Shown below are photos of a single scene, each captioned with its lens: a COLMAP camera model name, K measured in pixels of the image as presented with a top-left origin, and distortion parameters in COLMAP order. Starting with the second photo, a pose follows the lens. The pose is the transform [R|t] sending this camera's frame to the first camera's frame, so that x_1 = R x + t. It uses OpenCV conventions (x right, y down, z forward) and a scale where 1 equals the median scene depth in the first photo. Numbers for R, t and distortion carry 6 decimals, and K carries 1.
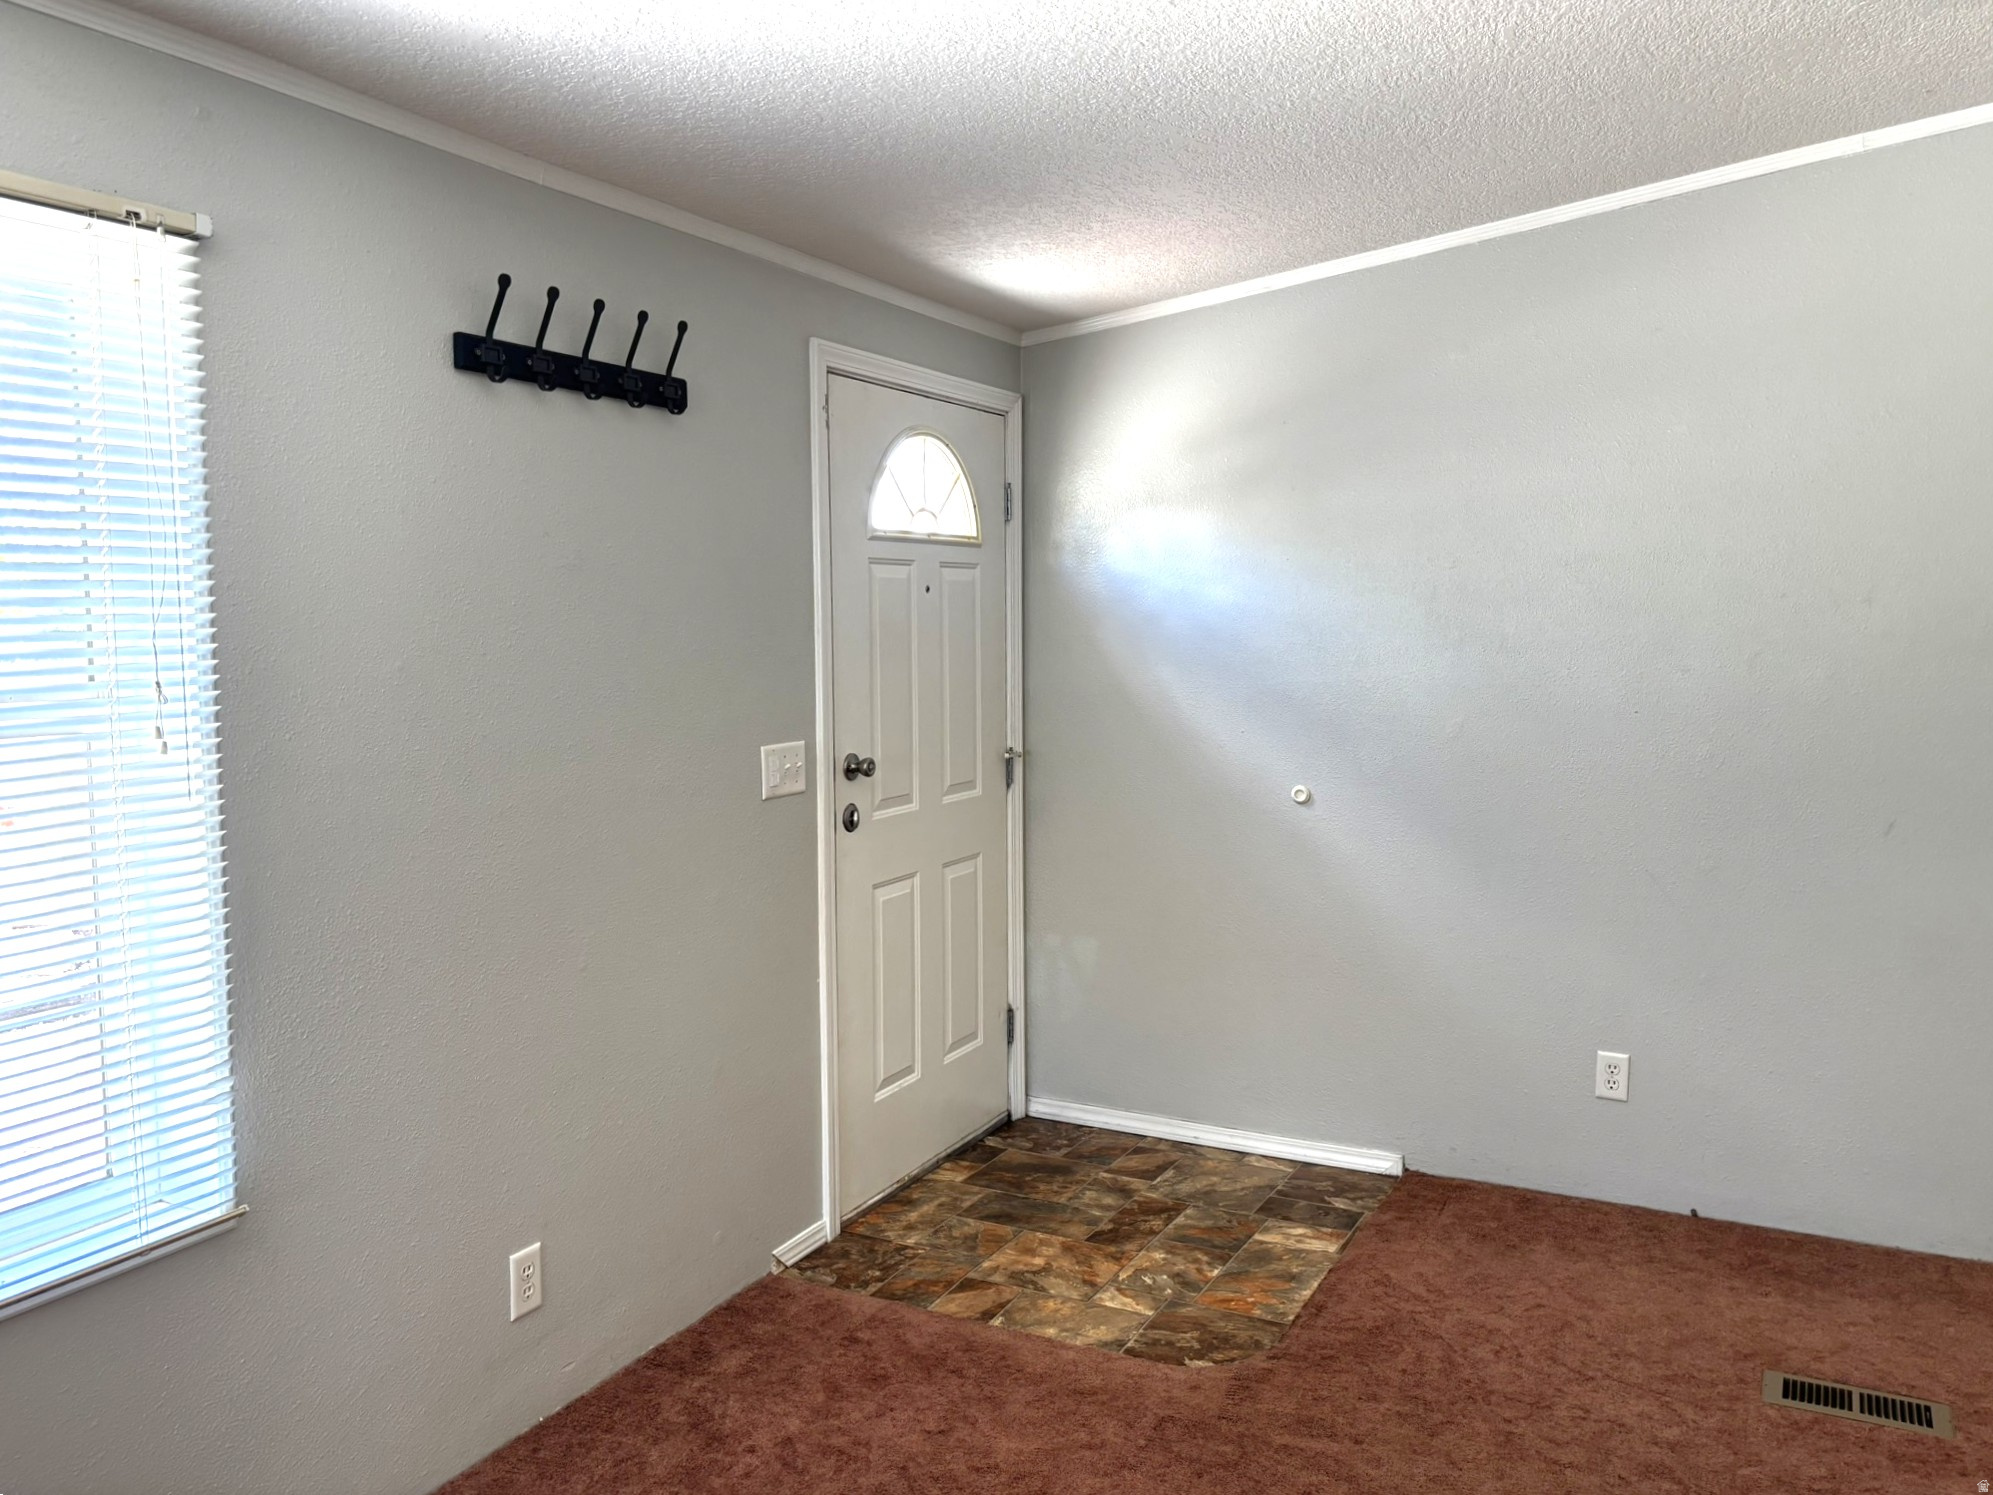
lens RADIAL K [[1551.5, 0, 976.9], [0, 1551.5, 739.4], [0, 0, 1]] dist [0.019736, -0.020229]
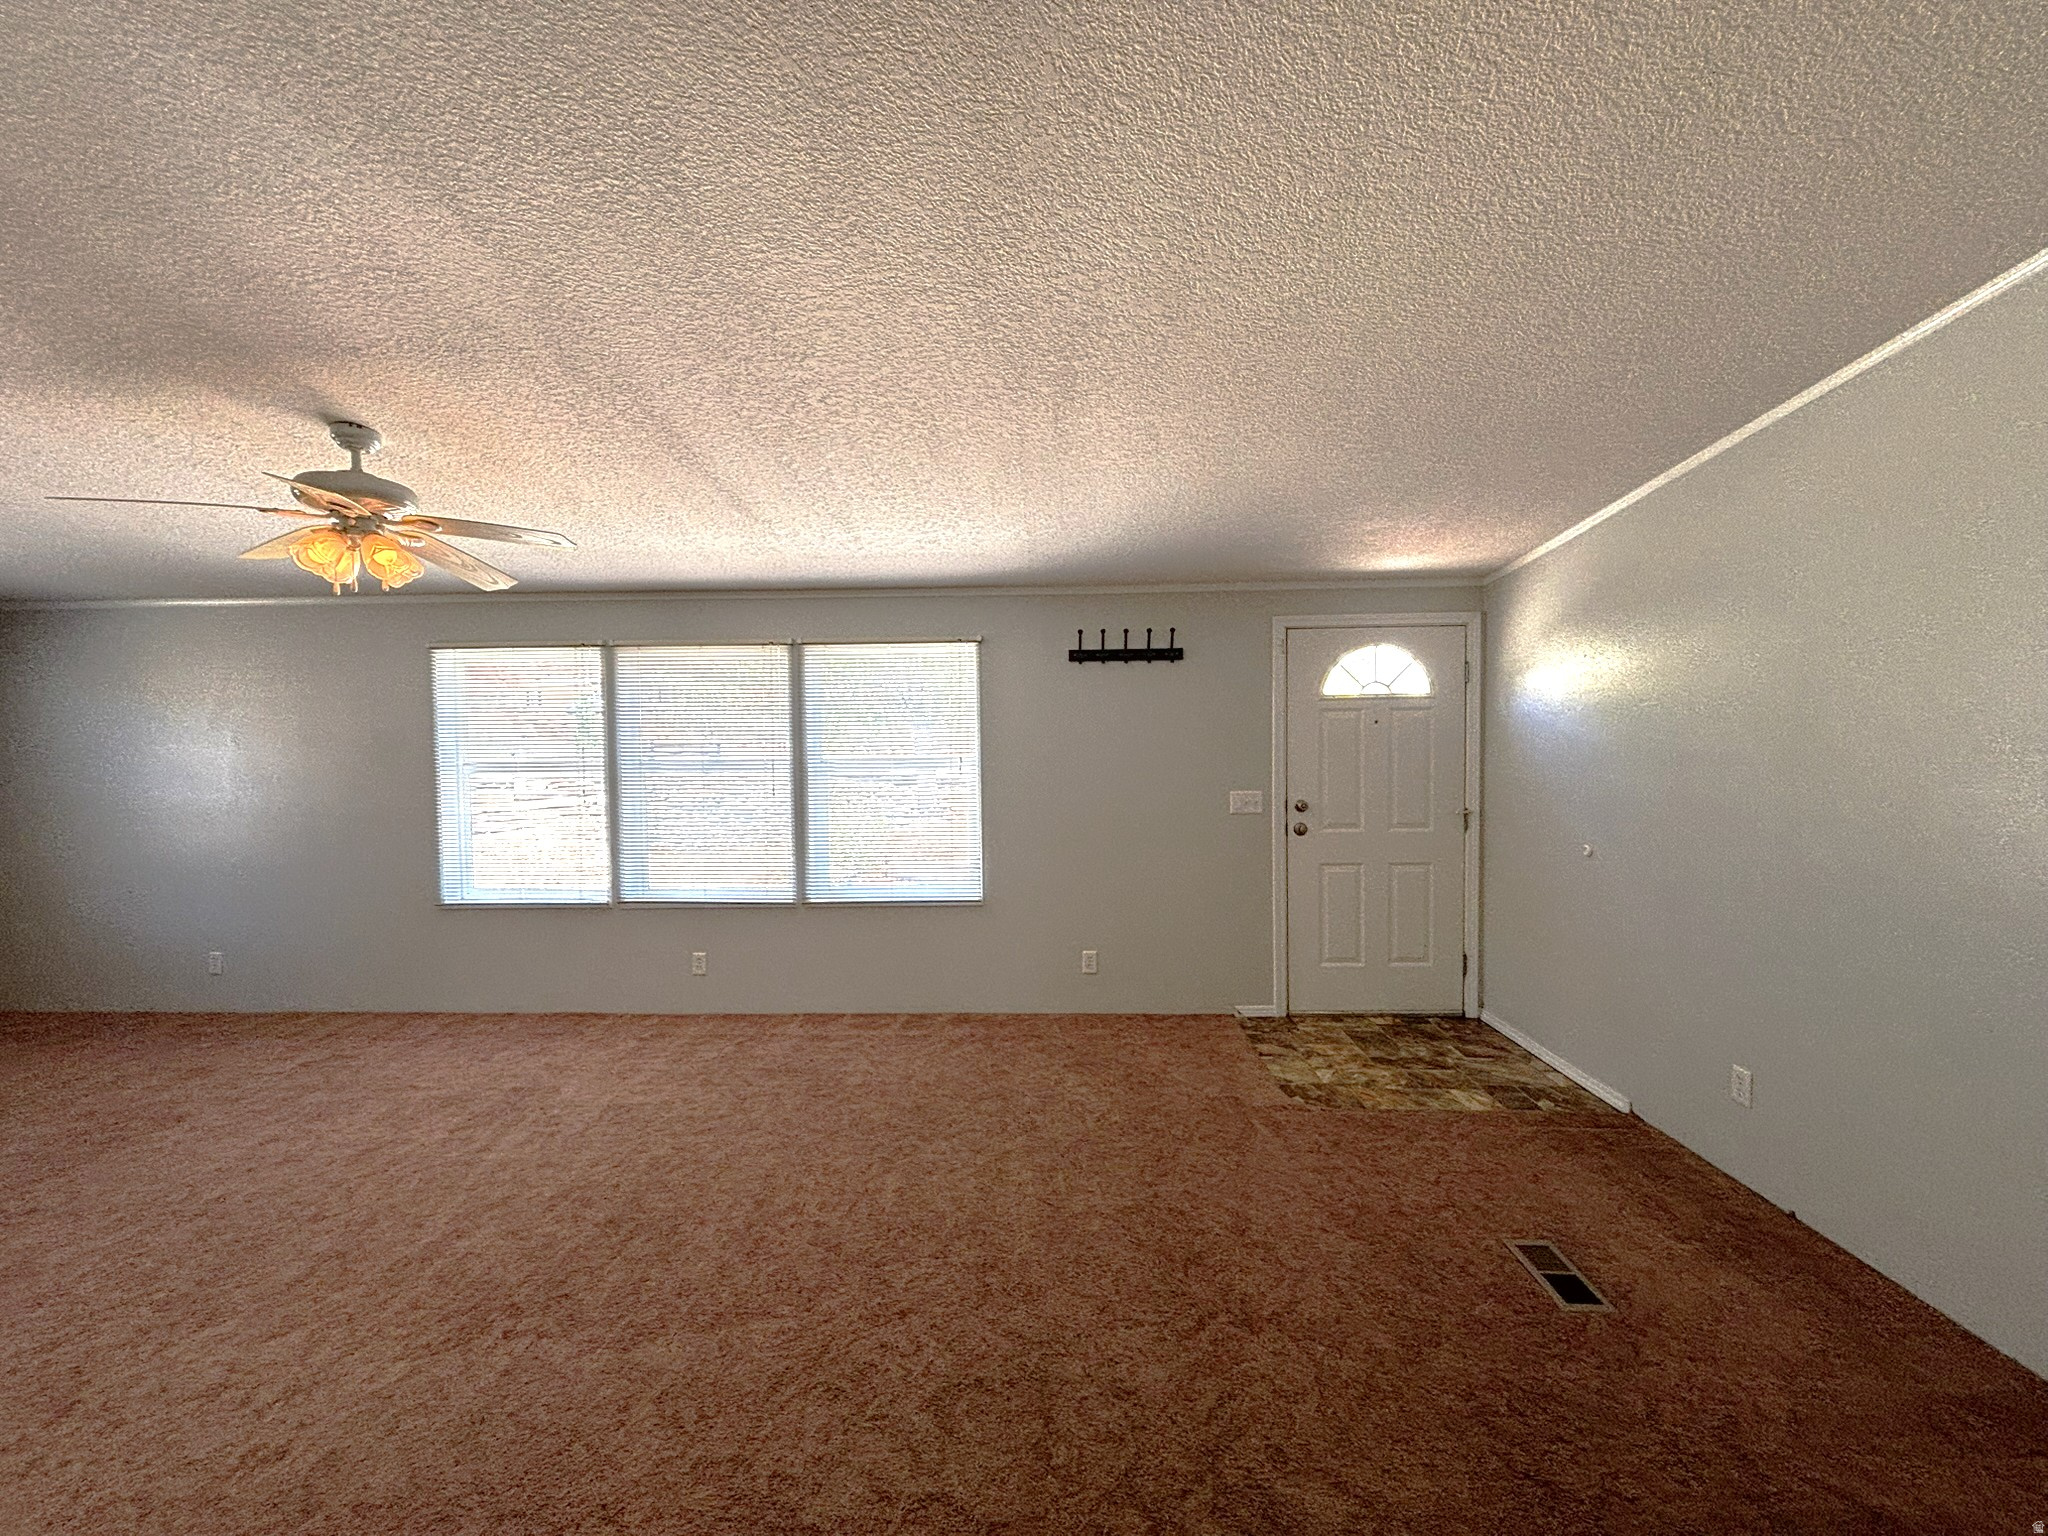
lens RADIAL K [[829.4, 0, 1022.4], [0, 829.4, 763.7], [0, 0, 1]] dist [0.002662, -0.000032]
pose [[0.434878, 0.032058, -0.899919, 0.799218], [-0.061391, 0.998096, 0.005889, -0.024275], [0.898394, 0.052686, 0.436018, 0.133529]]
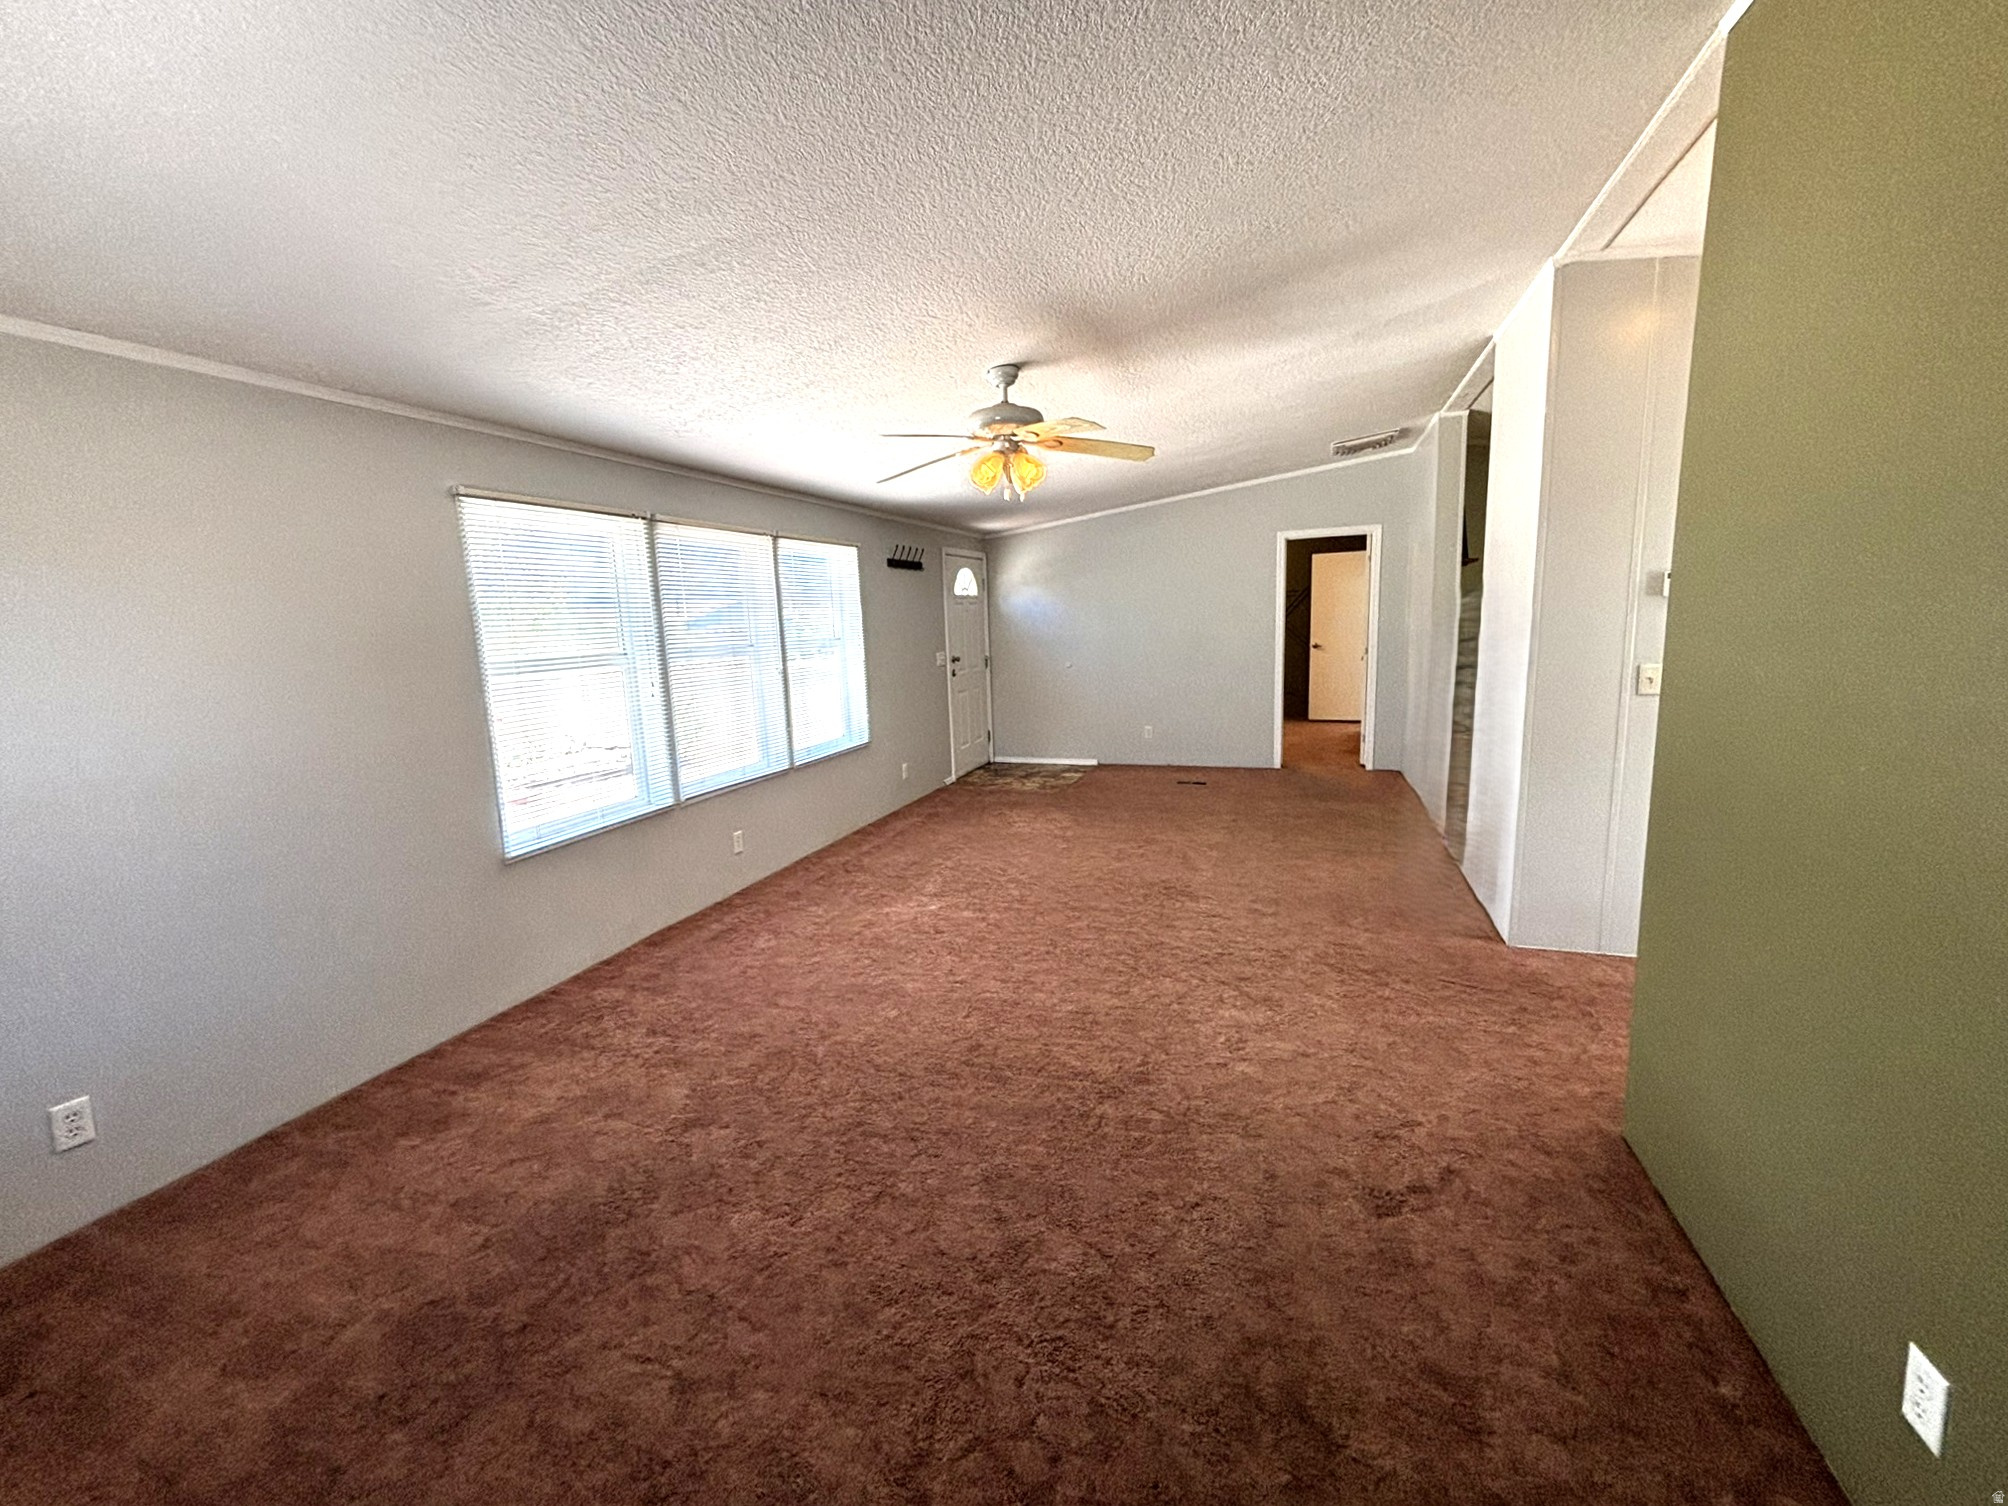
lens RADIAL K [[813.2, 0, 1001.9], [0, 813.2, 767.1], [0, 0, 1]] dist [0.002662, -0.000032]
pose [[0.988688, -0.054919, 0.139569, -0.259638], [0.040017, 0.993408, 0.107422, 0.071910], [-0.144549, -0.100621, 0.984368, -1.017388]]
